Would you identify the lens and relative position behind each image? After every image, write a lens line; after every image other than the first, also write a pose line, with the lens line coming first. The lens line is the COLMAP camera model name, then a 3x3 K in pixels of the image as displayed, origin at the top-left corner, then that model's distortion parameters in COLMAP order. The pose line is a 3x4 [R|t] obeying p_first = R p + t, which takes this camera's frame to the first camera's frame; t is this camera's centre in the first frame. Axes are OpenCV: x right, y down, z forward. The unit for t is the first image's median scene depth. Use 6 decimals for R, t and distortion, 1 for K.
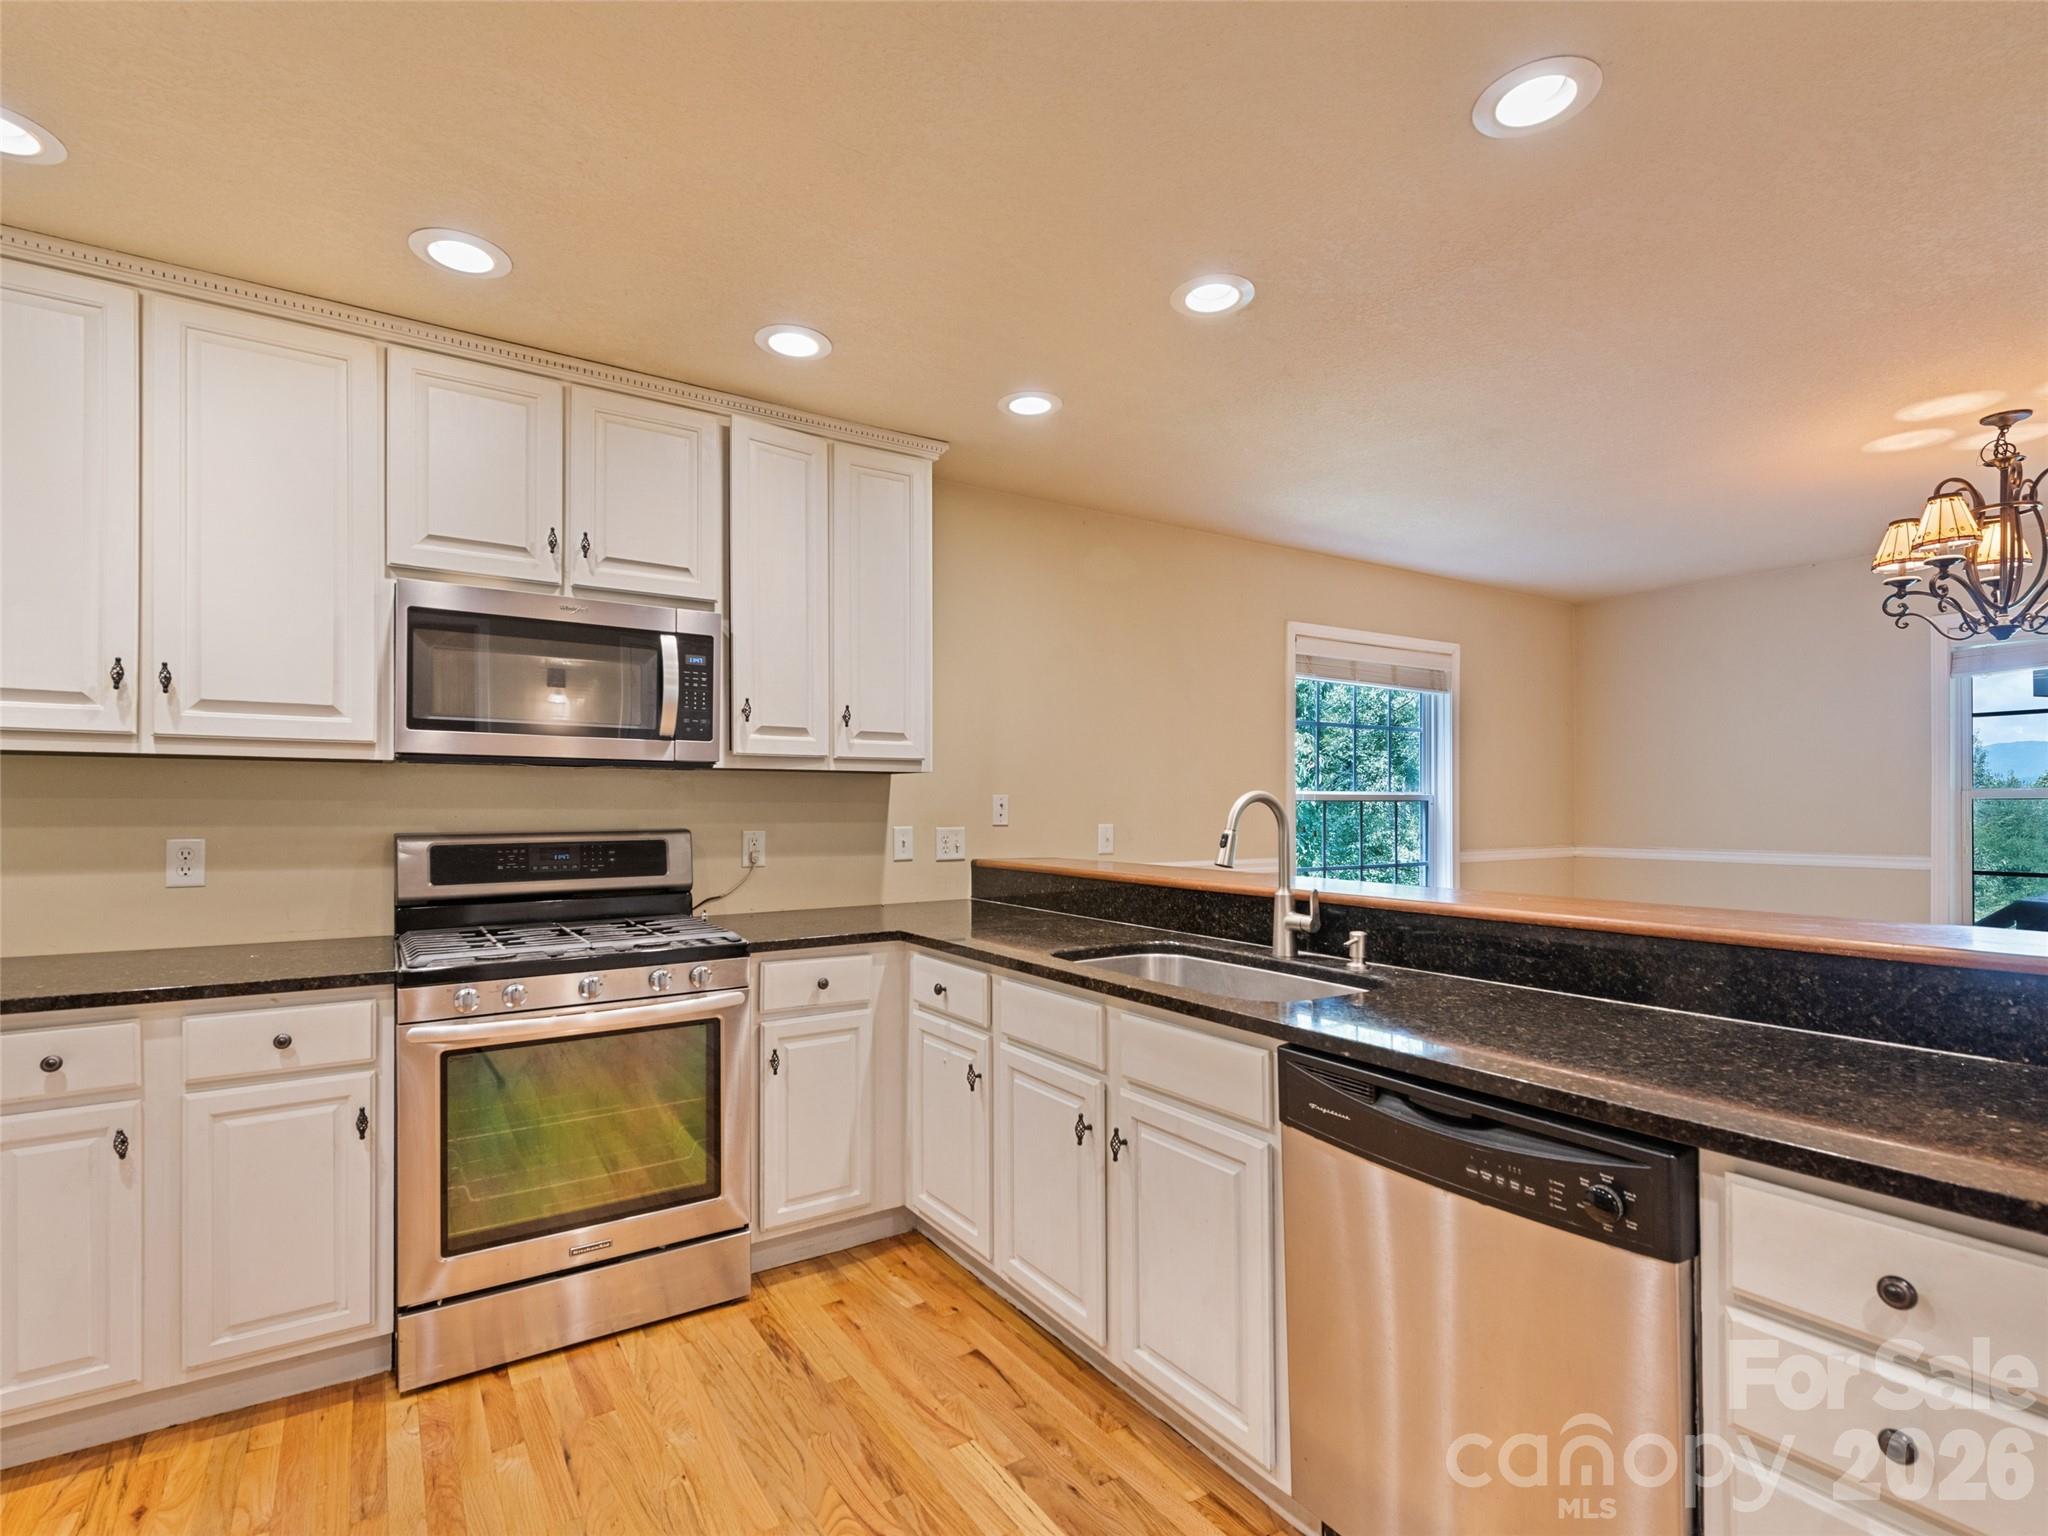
lens RADIAL K [[988.1, 0, 1032.7], [0, 988.1, 801.7], [0, 0, 1]] dist [0.000530, -0.000466]
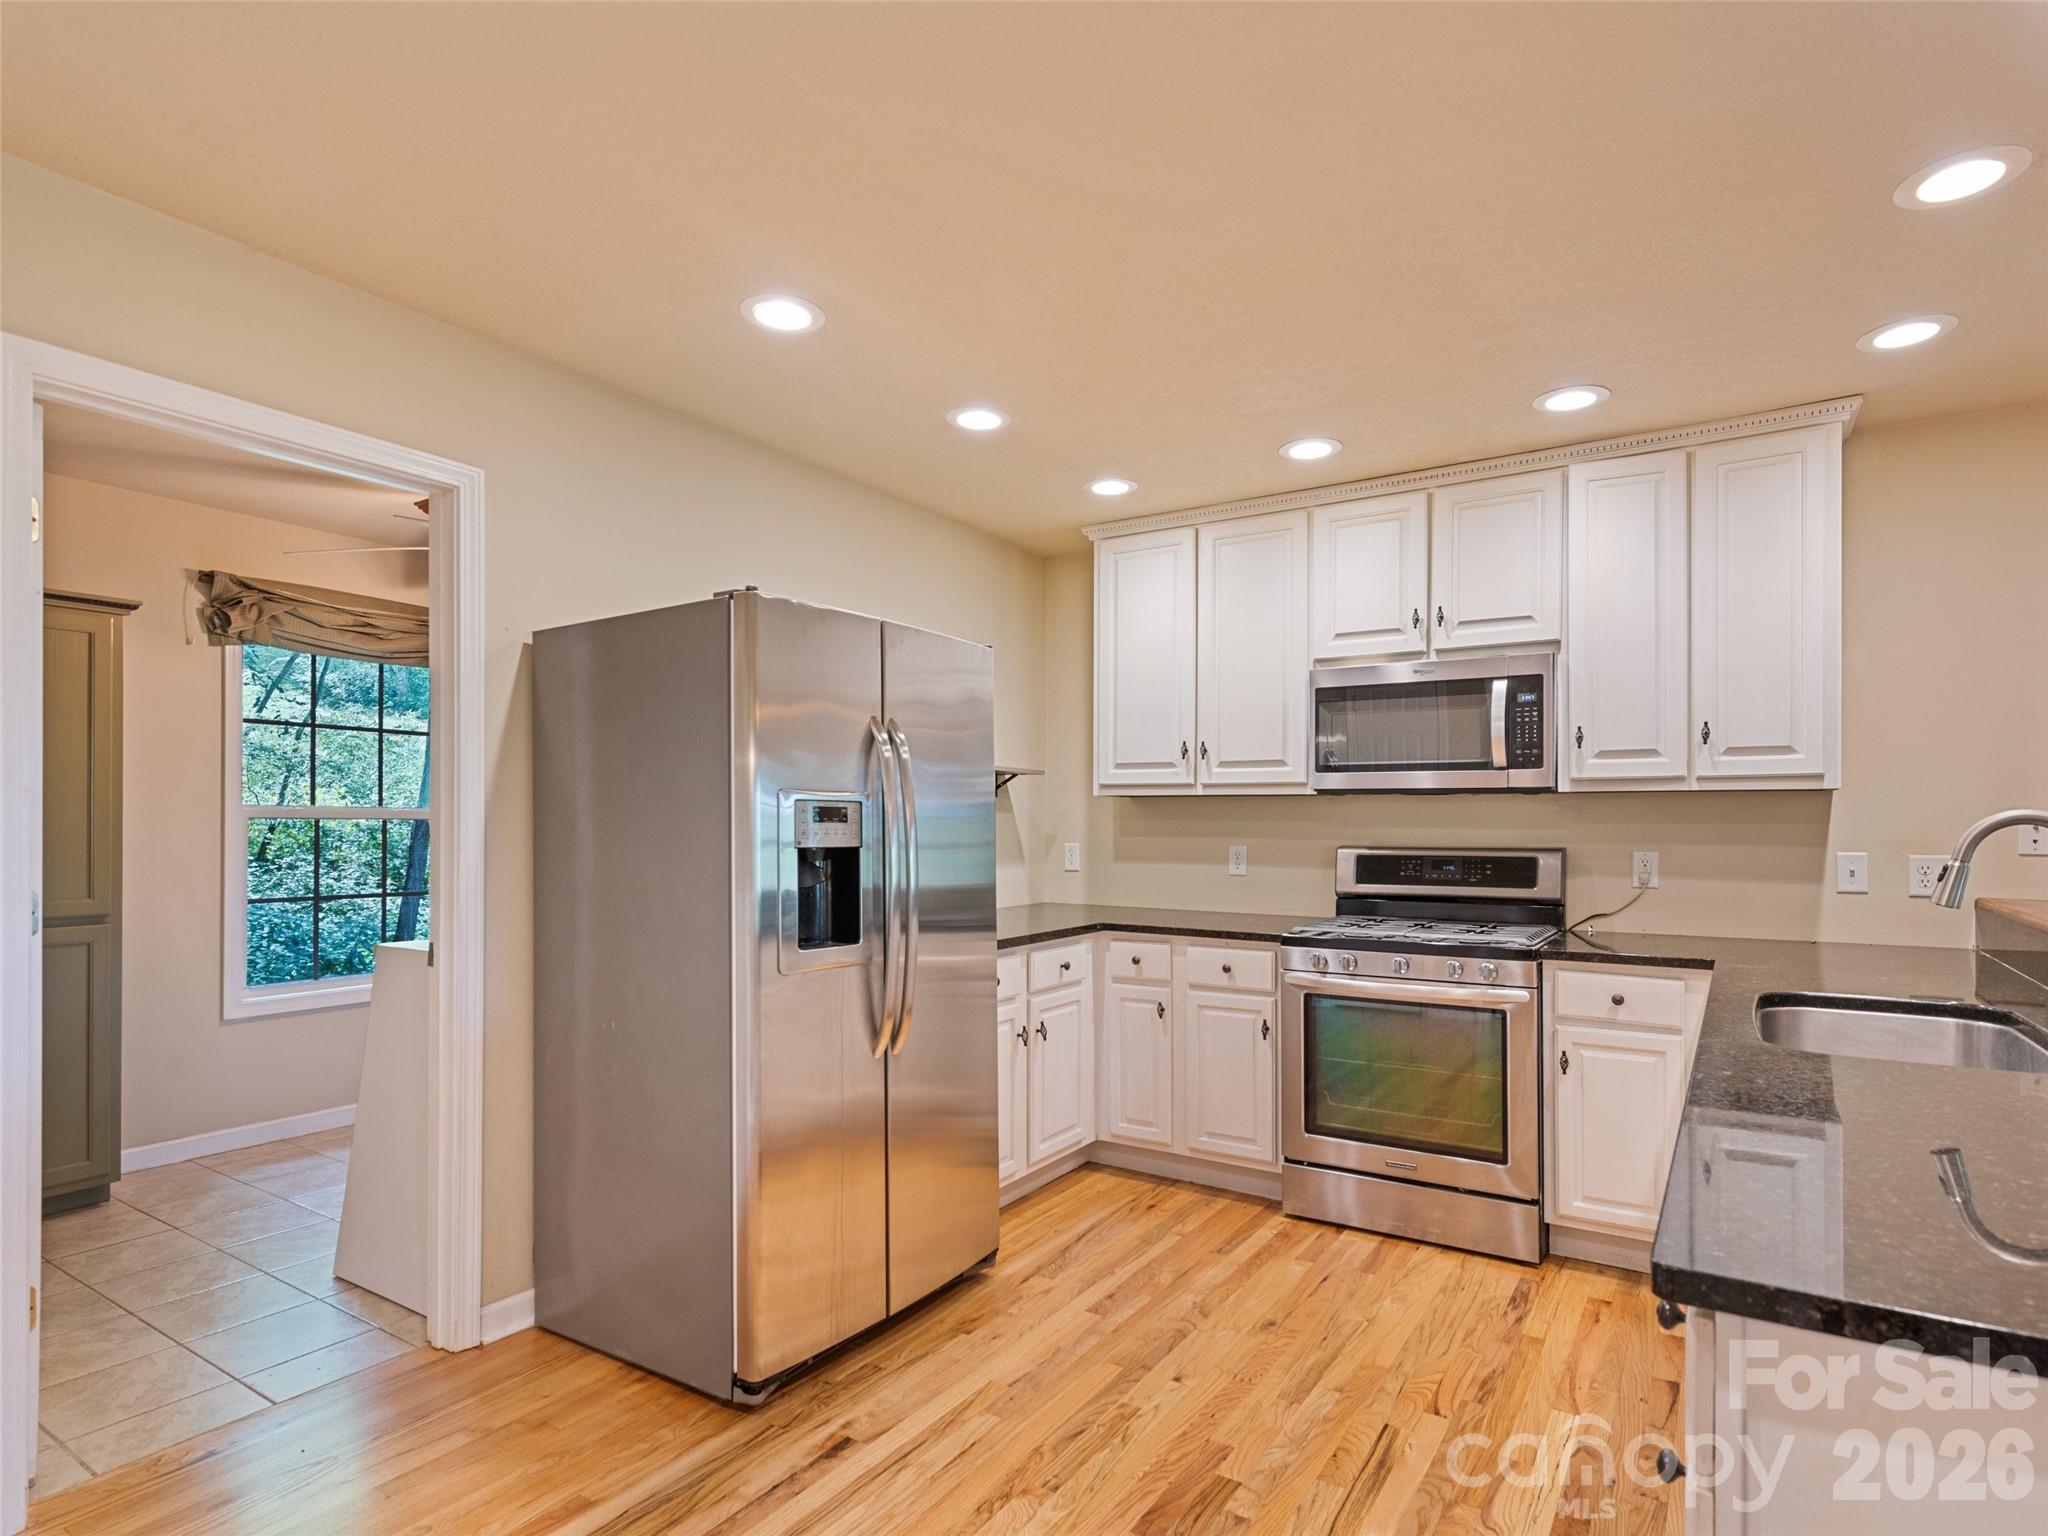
lens RADIAL K [[1093.2, 0, 1032.1], [0, 1093.2, 814.1], [0, 0, 1]] dist [0.011588, -0.000834]
pose [[0.398644, -0.006785, -0.917080, 0.605624], [0.000979, 0.999975, -0.006973, -0.002216], [0.917105, 0.001882, 0.398641, -0.019631]]
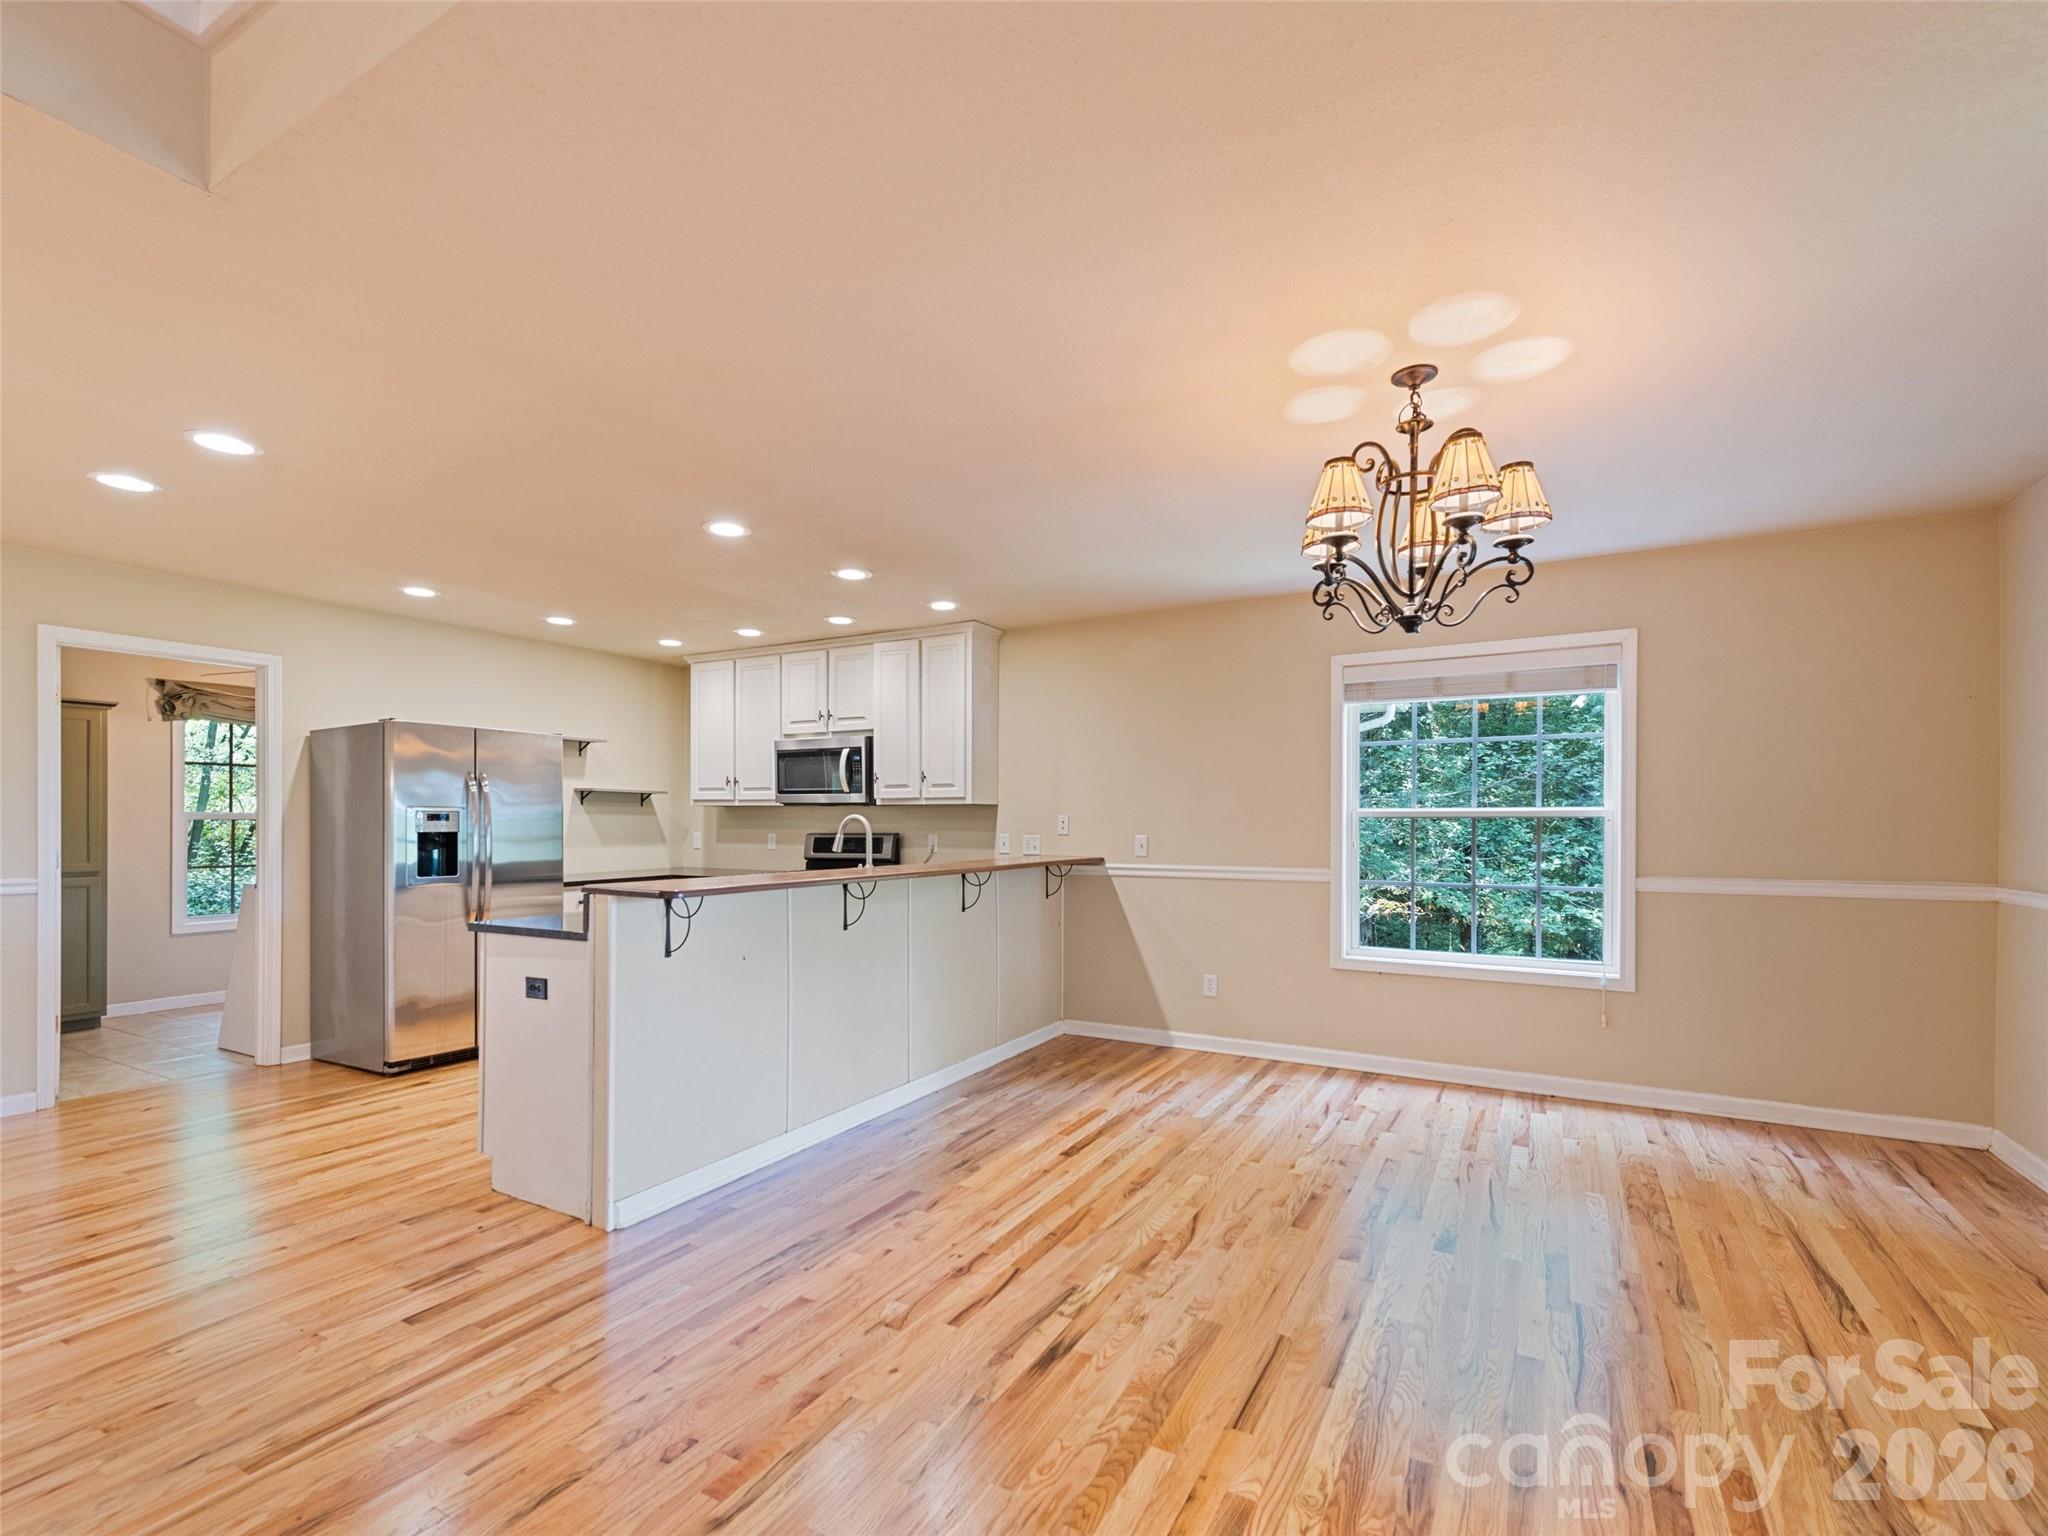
lens RADIAL K [[930.1, 0, 1030.6], [0, 930.1, 814.3], [0, 0, 1]] dist [0.008787, -0.000476]
pose [[0.461884, -0.007577, -0.886908, 1.805649], [0.003536, 0.999971, -0.006701, 0.001669], [0.886933, -0.000041, 0.461897, 0.381256]]
